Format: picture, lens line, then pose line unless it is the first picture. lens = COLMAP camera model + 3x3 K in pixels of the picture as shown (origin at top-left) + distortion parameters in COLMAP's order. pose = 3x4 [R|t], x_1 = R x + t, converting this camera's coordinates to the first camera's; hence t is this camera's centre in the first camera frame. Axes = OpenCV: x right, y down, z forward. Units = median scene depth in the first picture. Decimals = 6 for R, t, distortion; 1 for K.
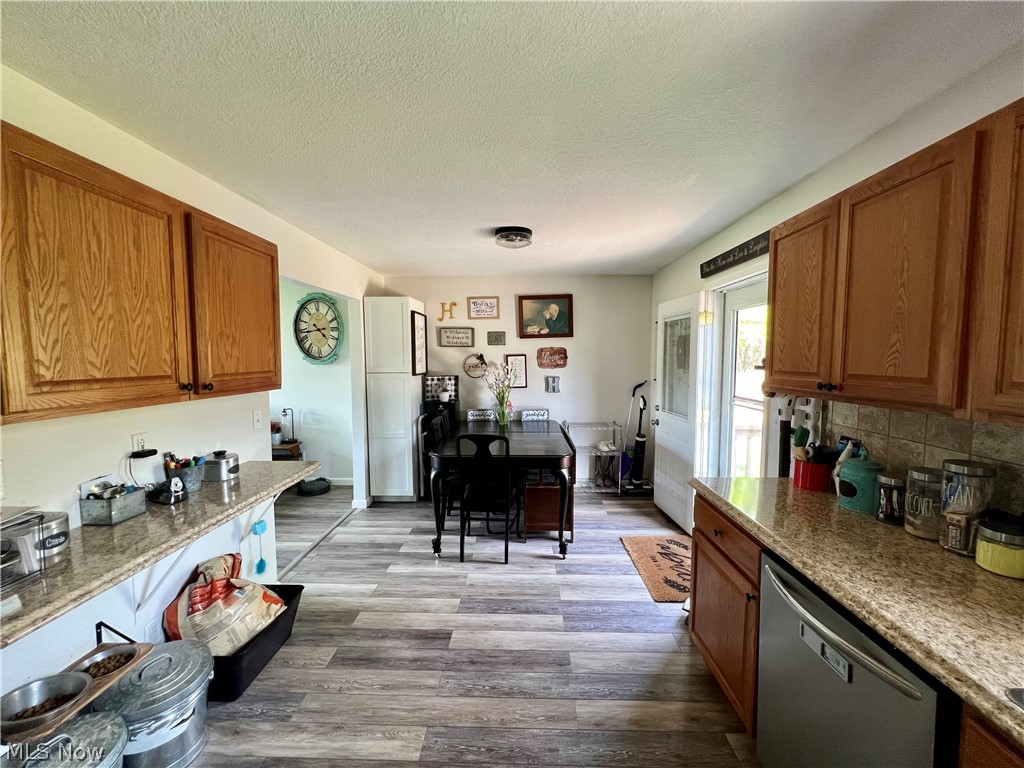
lens RADIAL K [[410.1, 0, 513.5], [0, 410.1, 384.3], [0, 0, 1]] dist [-0.000545, -0.000018]
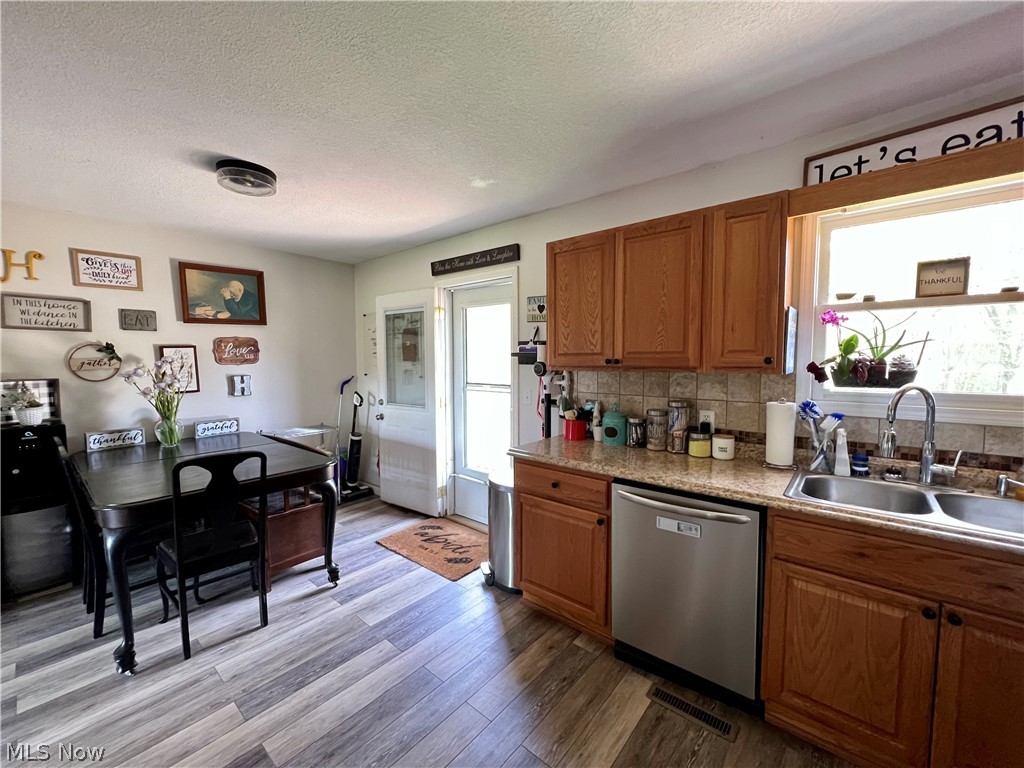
lens RADIAL K [[412.0, 0, 513.6], [0, 412.0, 384.2], [0, 0, 1]] dist [-0.003024, 0.000986]
pose [[0.622361, -0.049465, 0.781166, -0.309831], [0.056342, 0.998243, 0.018322, 0.020747], [-0.780700, 0.032610, 0.624055, 0.194281]]
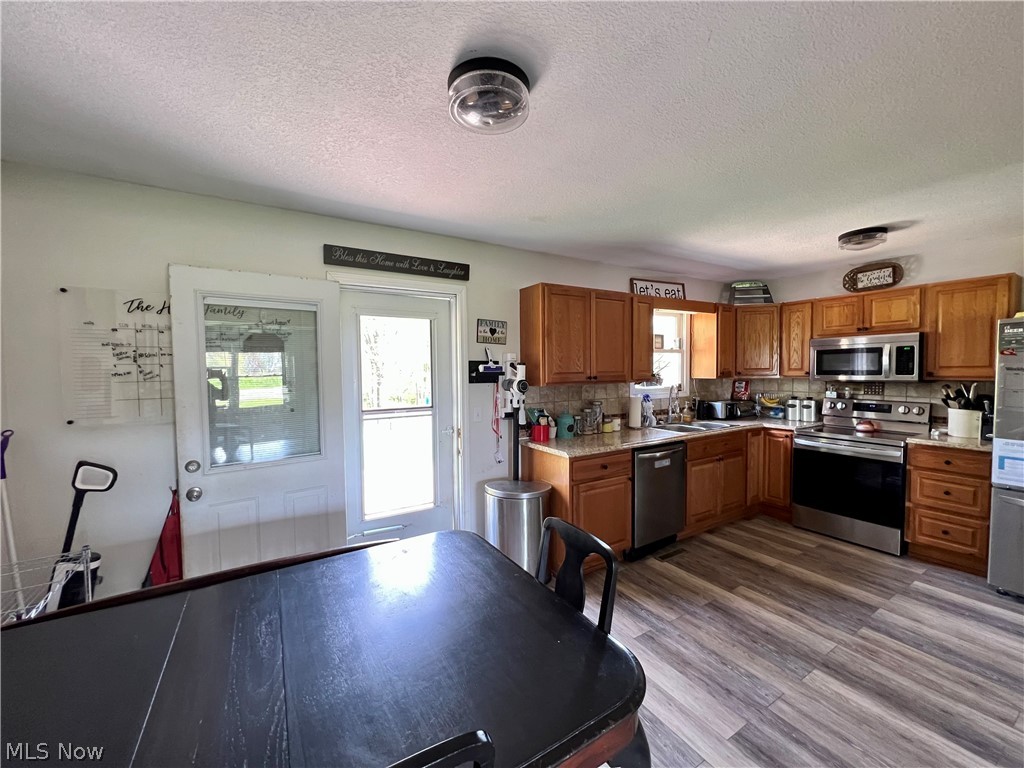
lens RADIAL K [[410.1, 0, 514.1], [0, 410.1, 384.2], [0, 0, 1]] dist [-0.000545, -0.000018]
pose [[-0.543701, -0.024279, 0.838928, -0.425498], [0.070967, 0.994672, 0.074779, -0.078695], [-0.836273, 0.100194, -0.539081, 1.313049]]
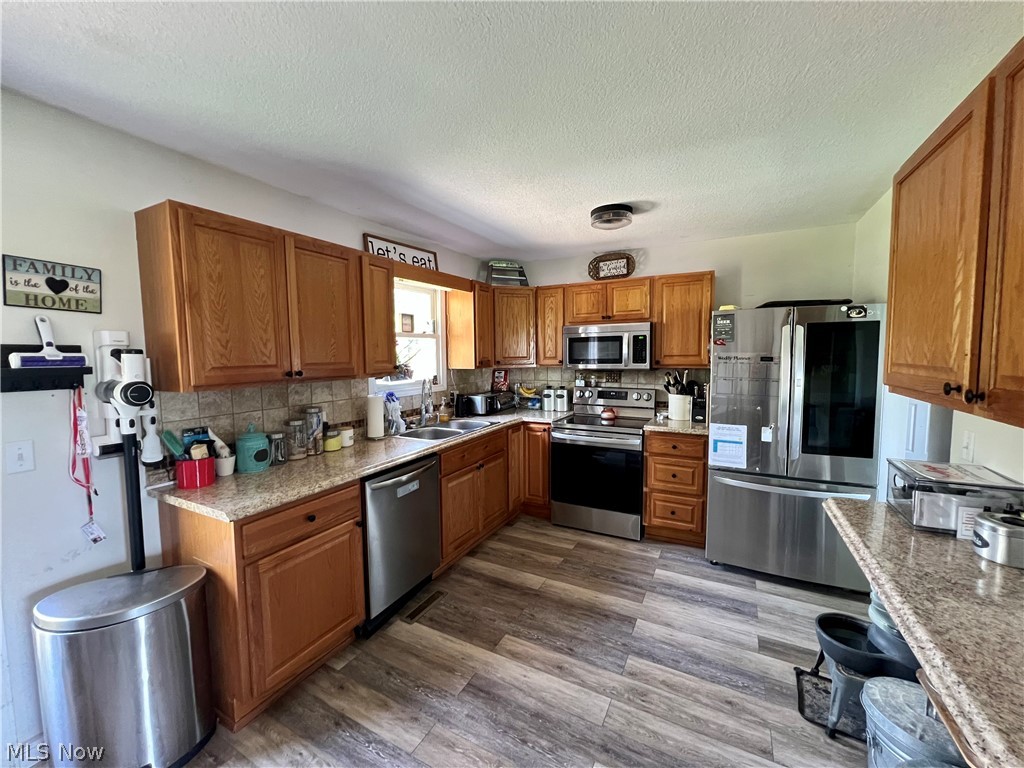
lens RADIAL K [[410.1, 0, 514.9], [0, 410.1, 384.0], [0, 0, 1]] dist [-0.000545, -0.000018]
pose [[-0.897671, -0.022189, 0.440106, -0.256338], [0.043322, 0.989450, 0.138247, -0.061123], [-0.438531, 0.143166, -0.887240, 0.991754]]
